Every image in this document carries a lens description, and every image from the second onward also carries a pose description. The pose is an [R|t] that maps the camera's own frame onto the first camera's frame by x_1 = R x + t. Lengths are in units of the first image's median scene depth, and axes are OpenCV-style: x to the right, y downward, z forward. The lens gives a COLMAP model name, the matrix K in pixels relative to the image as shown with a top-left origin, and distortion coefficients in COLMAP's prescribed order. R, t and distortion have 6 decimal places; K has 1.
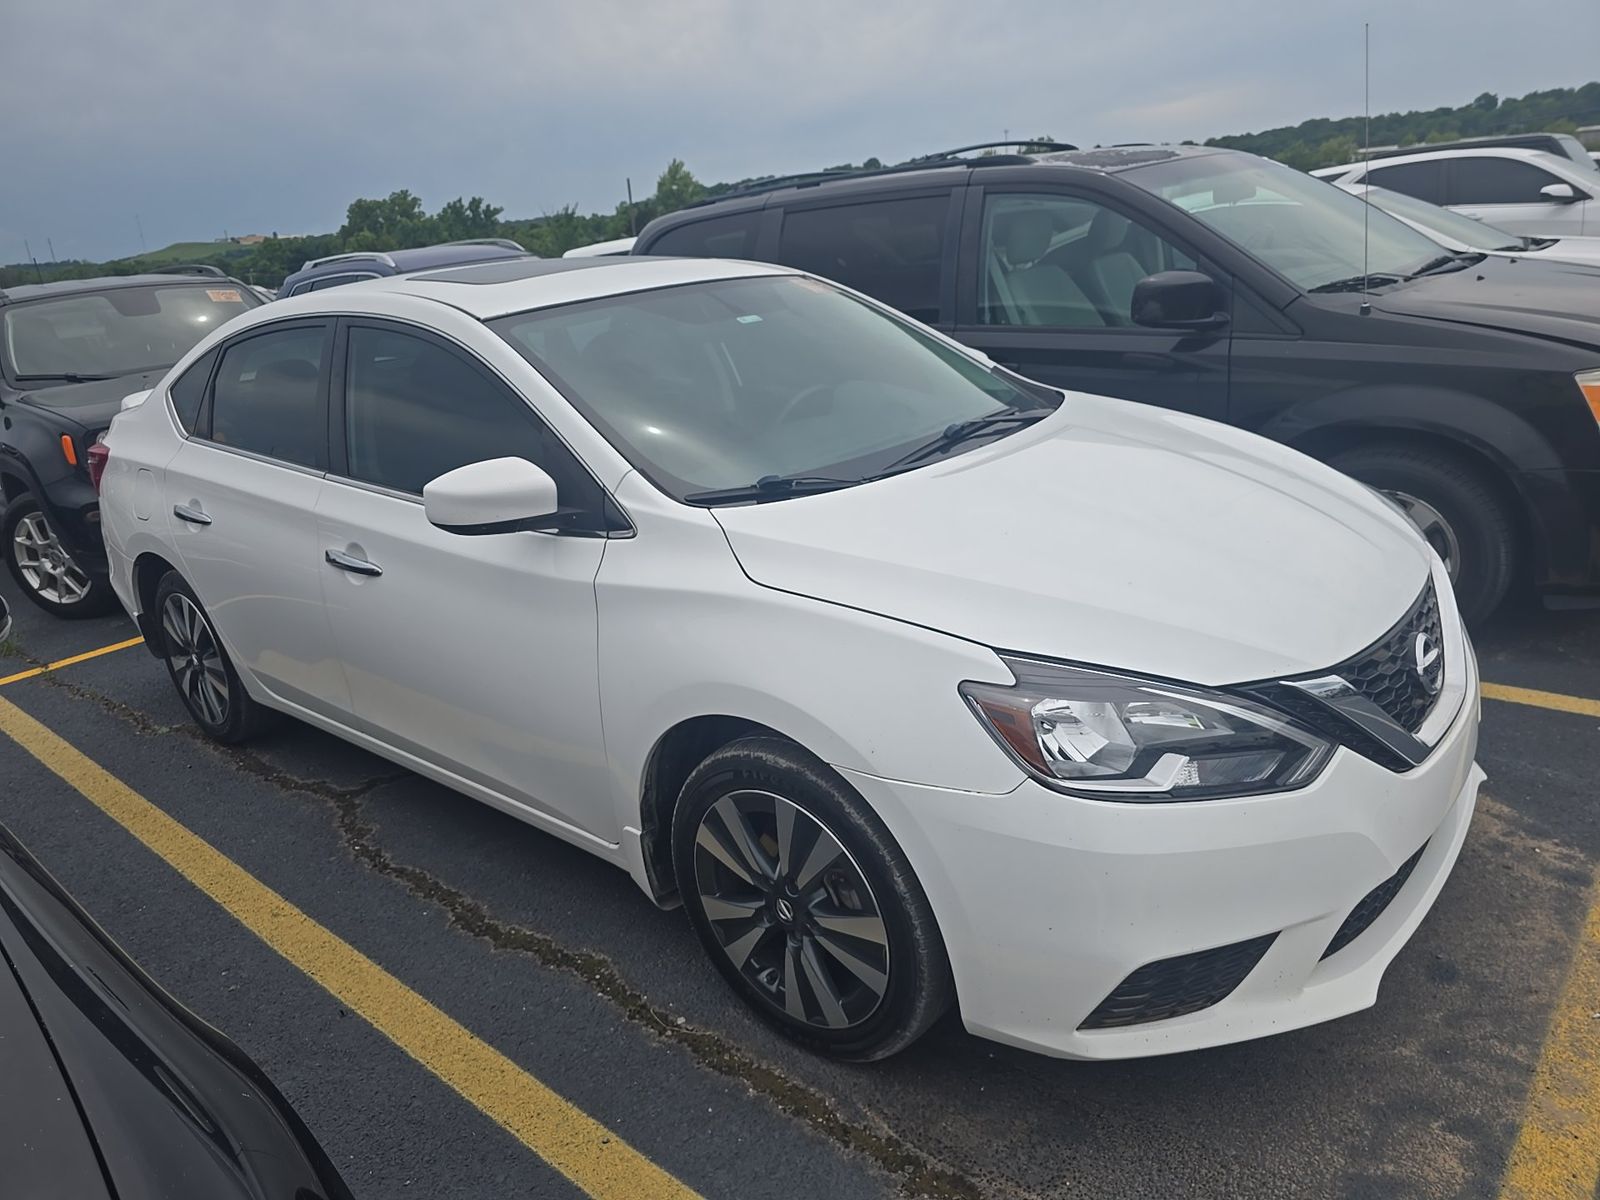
lens RADIAL K [[1082.1, 0, 796.9], [0, 1082.1, 593.4], [0, 0, 1]] dist [0.059017, -0.058569]
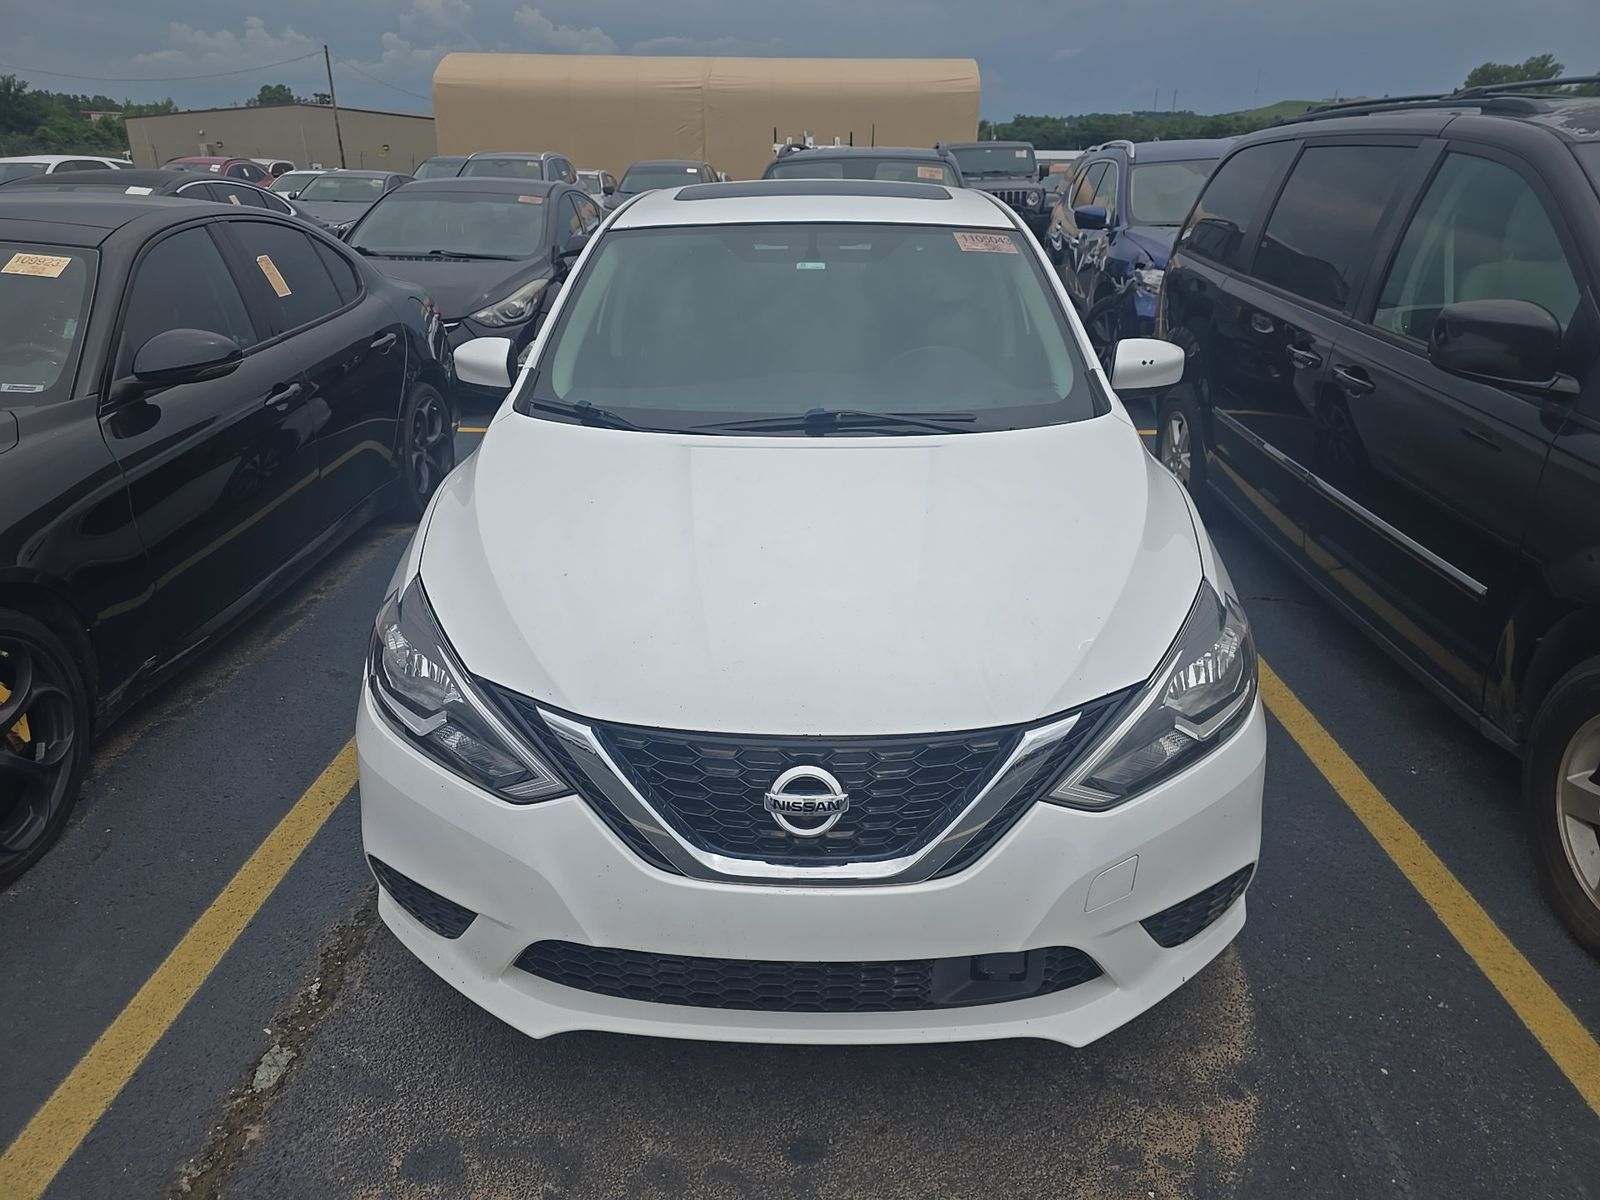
lens RADIAL K [[1082.1, 0, 796.9], [0, 1082.1, 593.4], [0, 0, 1]] dist [0.059017, -0.058569]
pose [[0.633471, 0.372244, -0.678343, 1.029763], [-0.296130, 0.926565, 0.231916, -0.266906], [0.714858, 0.053966, 0.697184, 0.376850]]
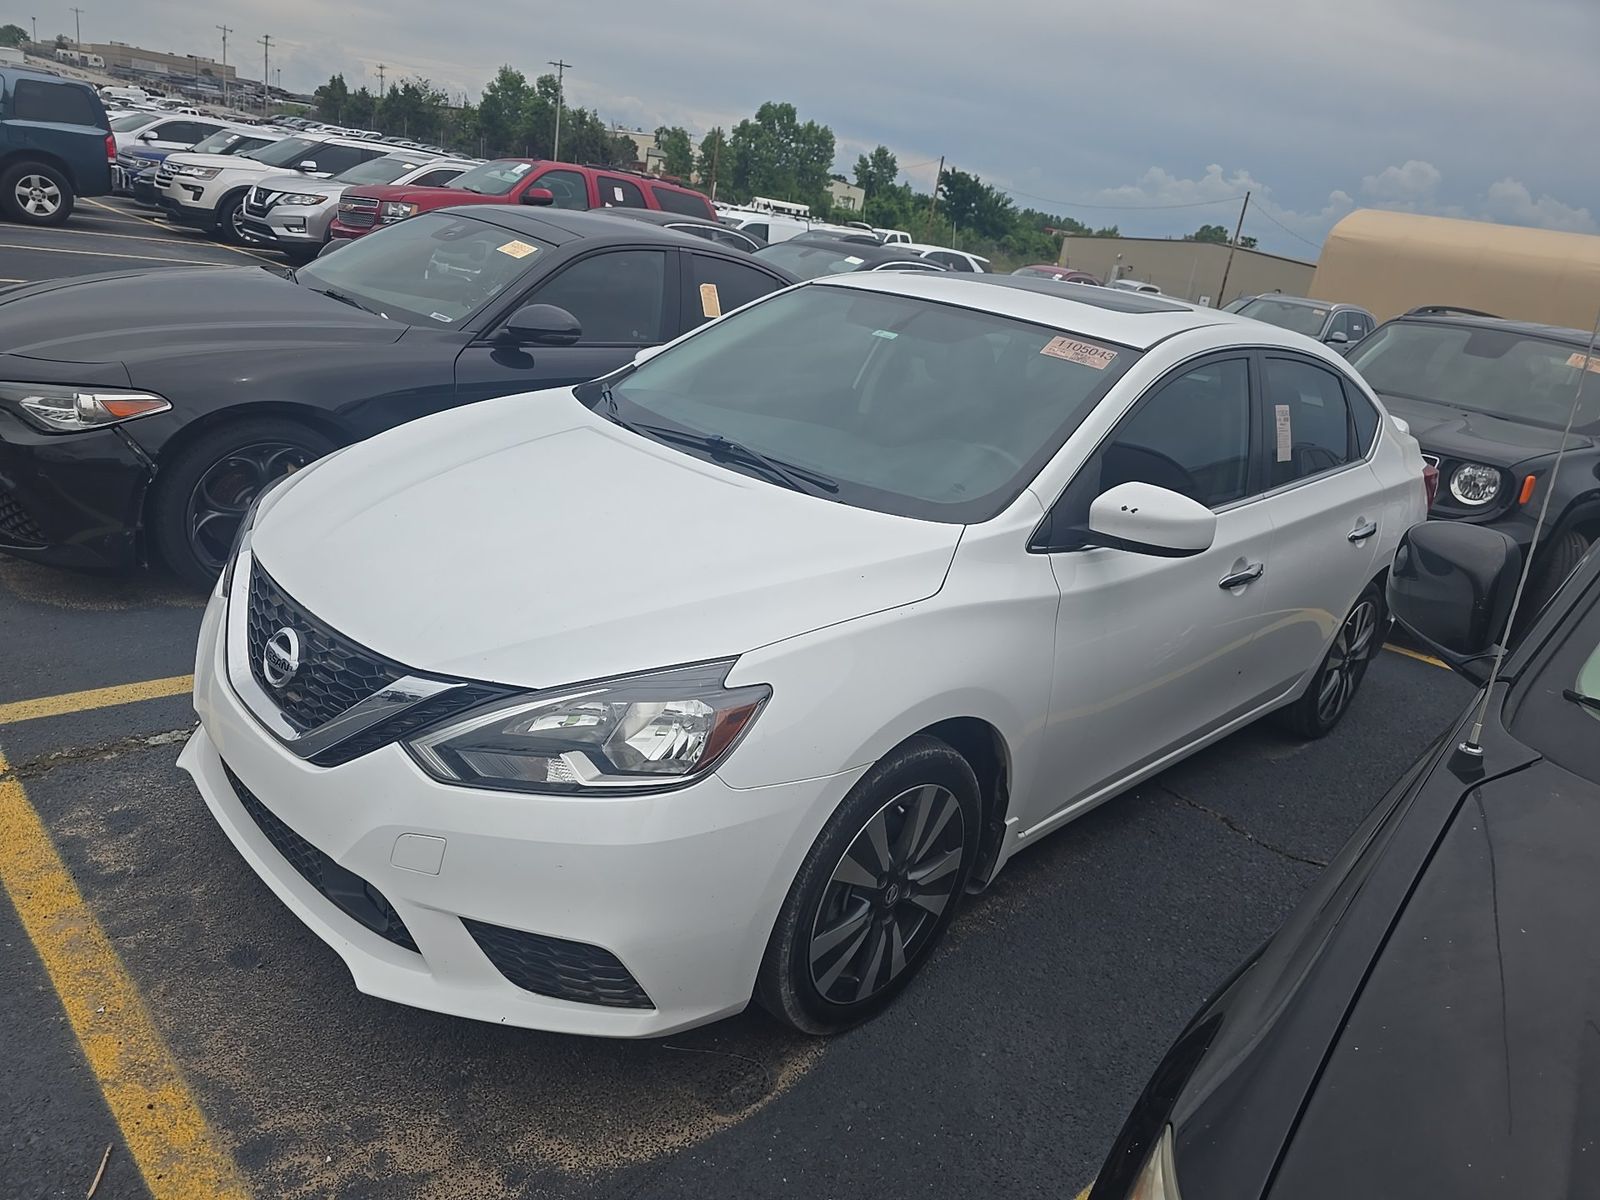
lens RADIAL K [[1082.1, 0, 796.9], [0, 1082.1, 593.4], [0, 0, 1]] dist [0.059017, -0.058569]
pose [[-0.083257, 0.396130, -0.914412, 1.373283], [-0.441619, 0.807908, 0.390201, -0.565305], [0.893331, 0.436309, 0.107674, 1.229355]]
